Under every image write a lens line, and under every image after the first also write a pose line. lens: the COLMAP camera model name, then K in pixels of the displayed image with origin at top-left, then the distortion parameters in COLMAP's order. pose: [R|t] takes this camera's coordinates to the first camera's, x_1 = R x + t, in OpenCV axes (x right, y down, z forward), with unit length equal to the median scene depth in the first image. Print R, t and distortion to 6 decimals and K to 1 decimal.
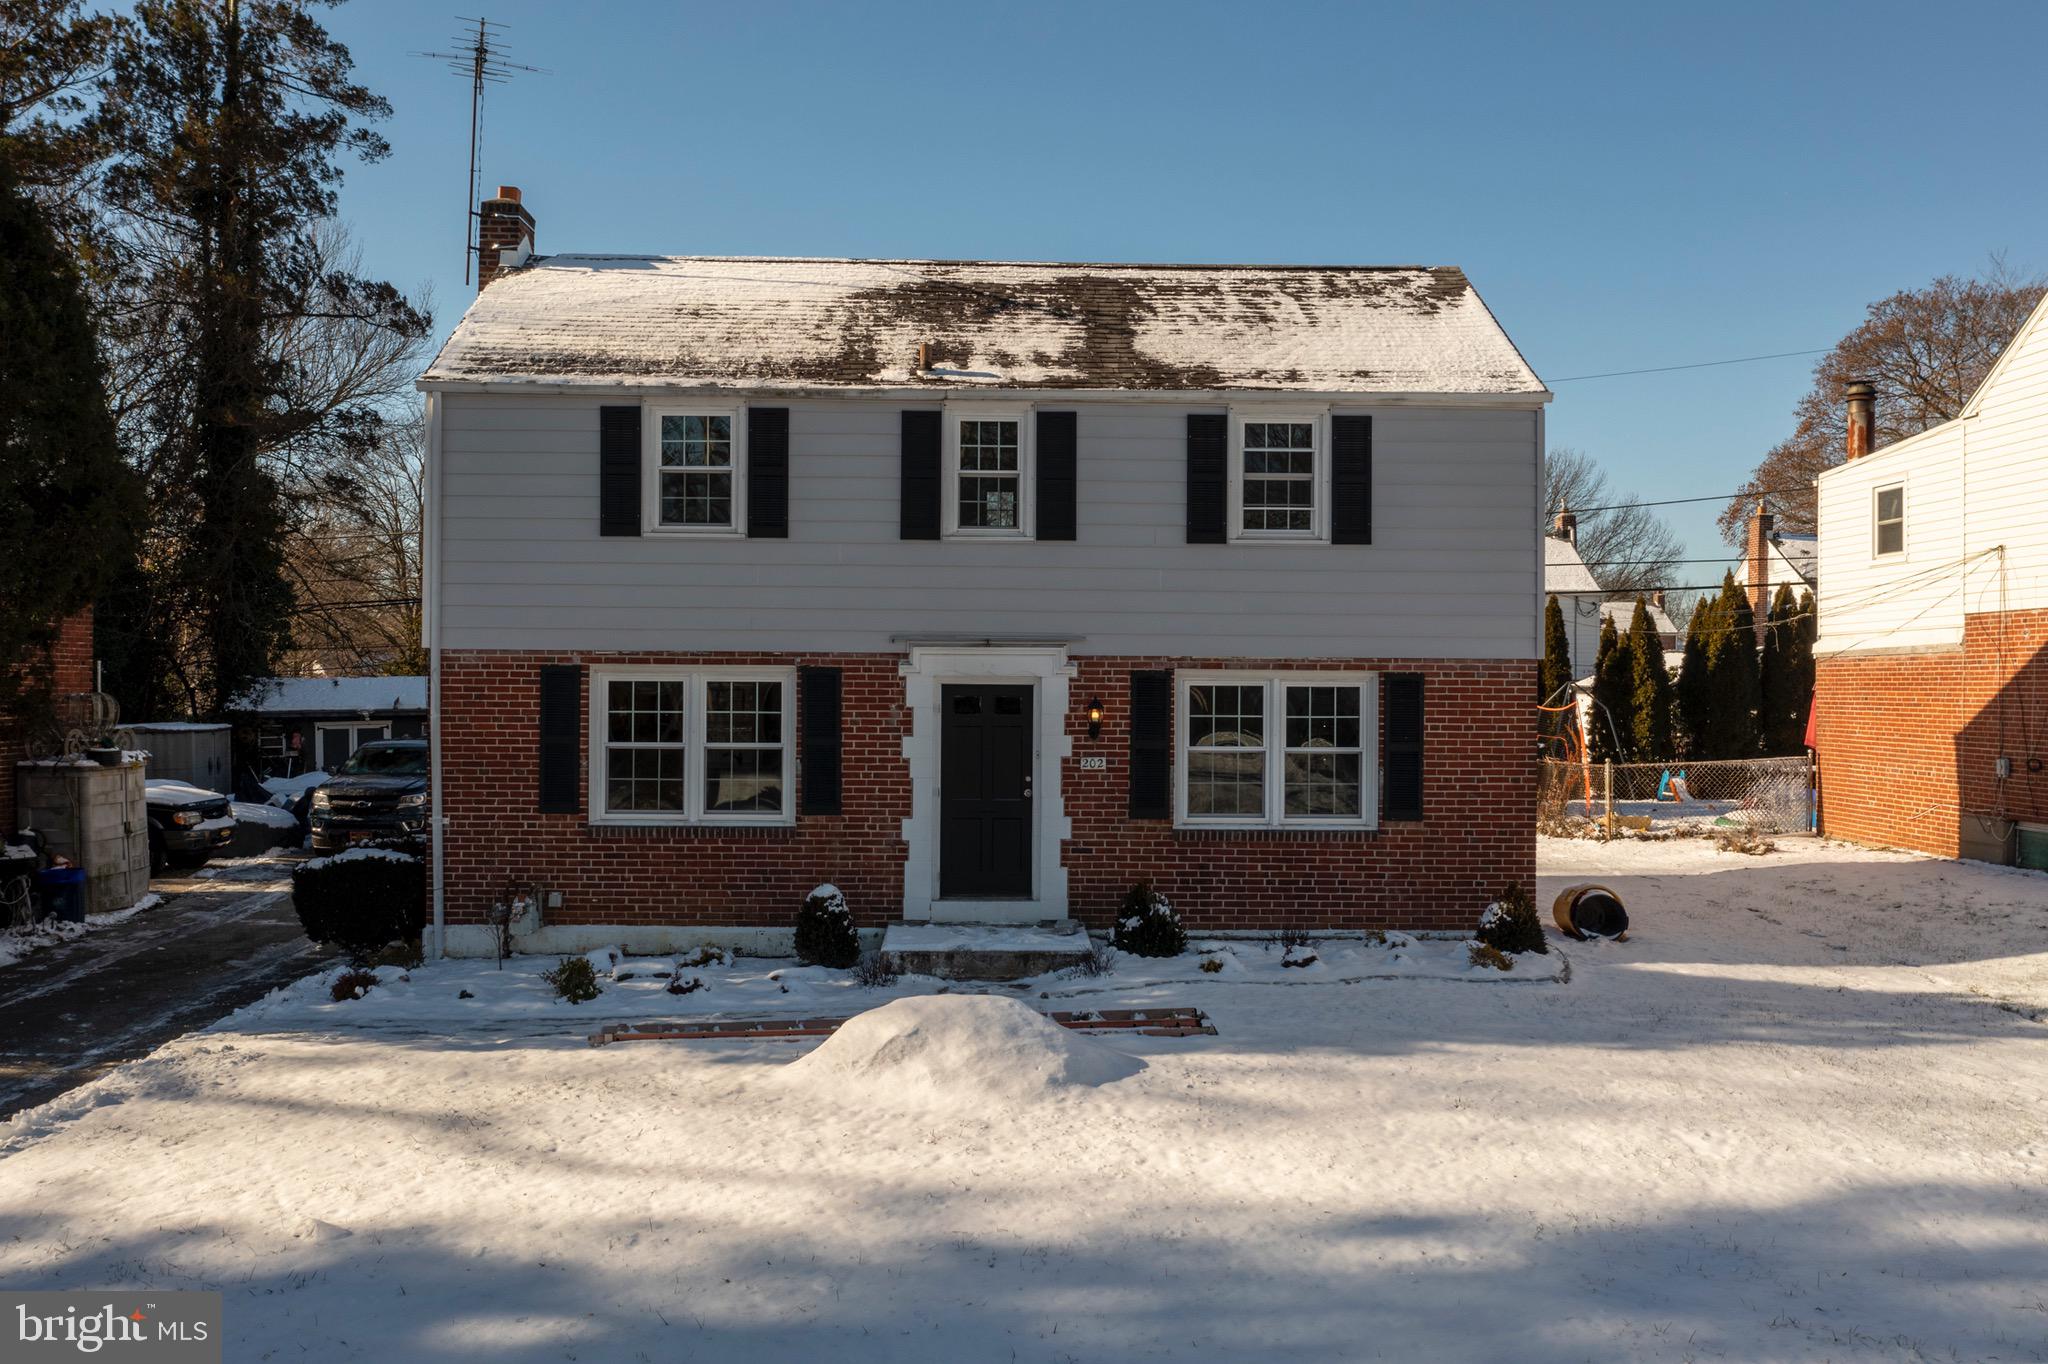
lens RADIAL K [[1601.7, 0, 1029.1], [0, 1601.7, 677.7], [0, 0, 1]] dist [-0.012644, -0.002434]
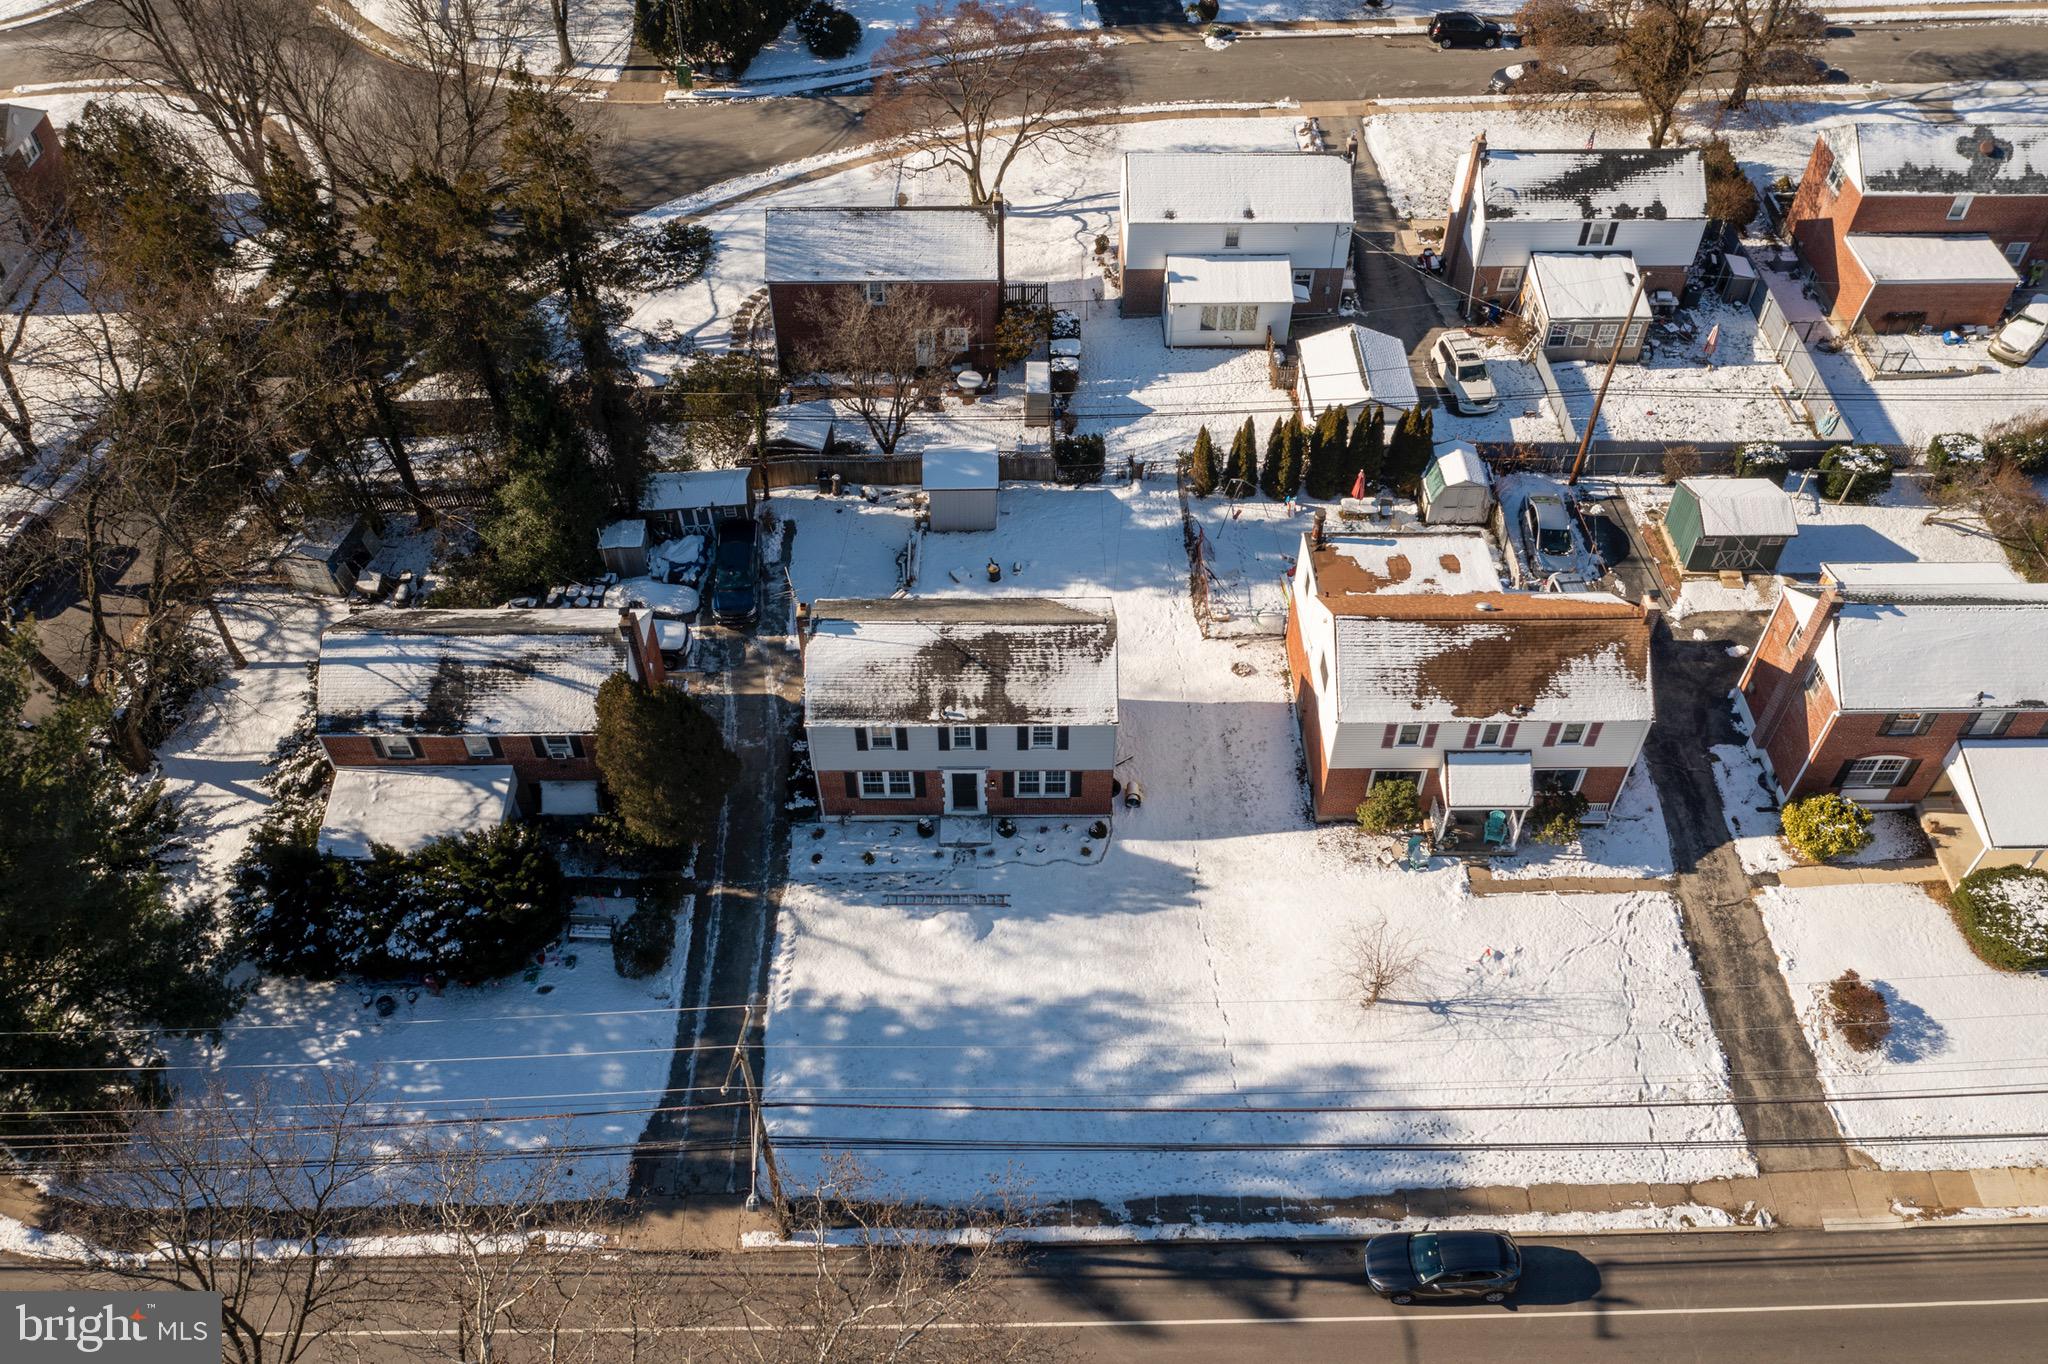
lens RADIAL K [[1628.5, 0, 1024.0], [0, 1628.5, 682.0], [0, 0, 1]] dist [-0.016400, -0.005772]
pose [[0.999714, 0.010753, -0.021339, 0.191540], [0.008229, 0.683463, 0.729939, -2.902261], [0.022434, -0.729906, 0.683179, -1.422038]]
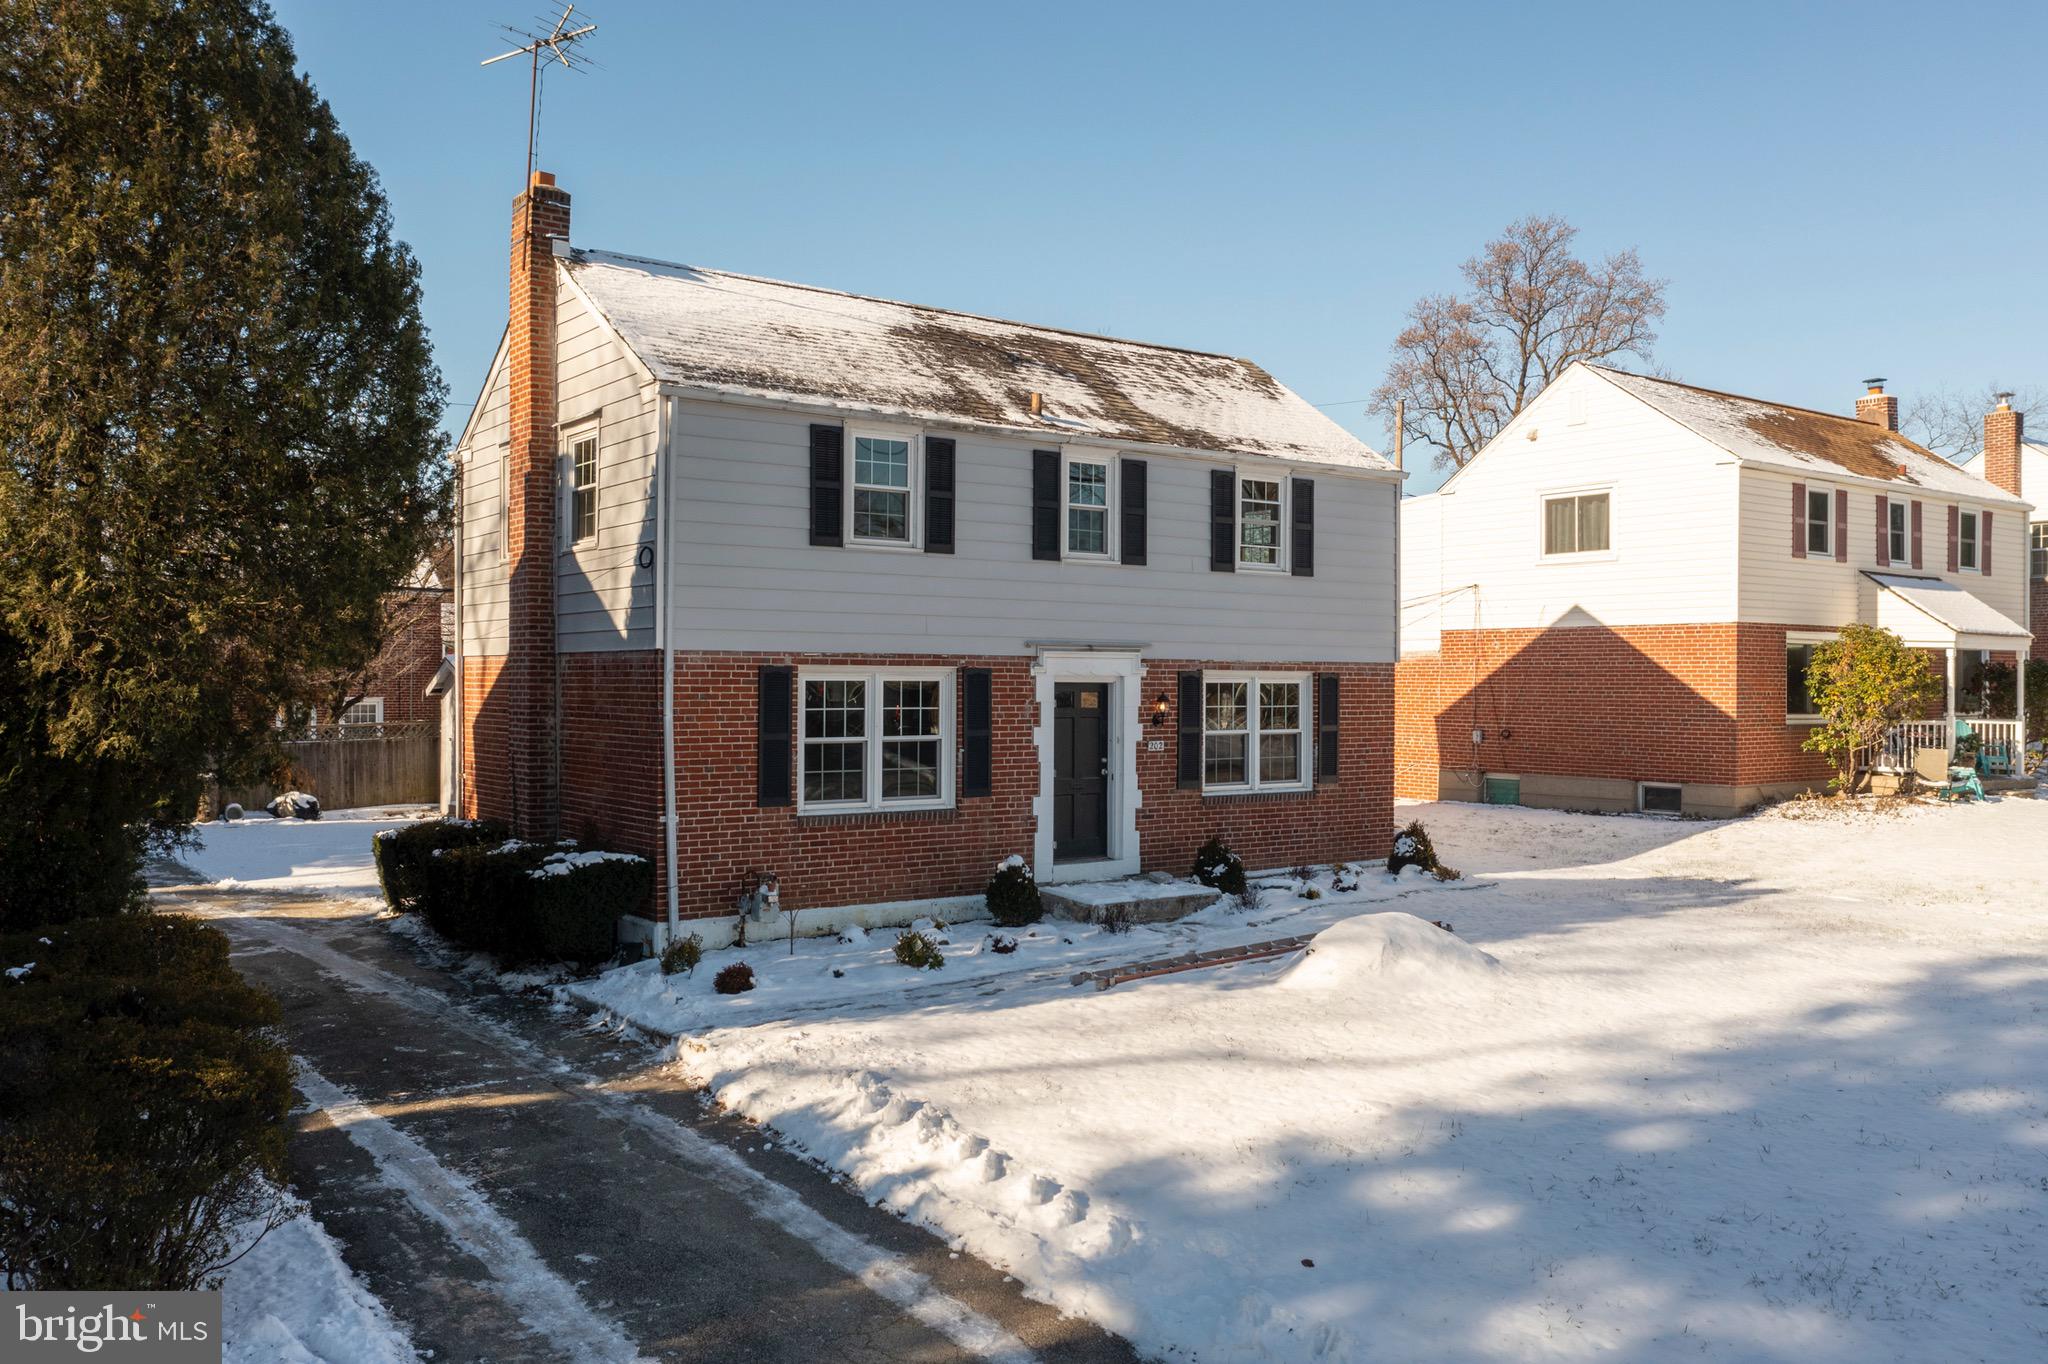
lens RADIAL K [[1628.5, 0, 1024.0], [0, 1628.5, 682.0], [0, 0, 1]] dist [-0.016400, -0.005772]
pose [[0.818000, -0.003746, 0.575206, -0.768896], [0.000498, 0.999983, 0.005805, -0.003360], [-0.575218, -0.004462, 0.817988, 0.027665]]
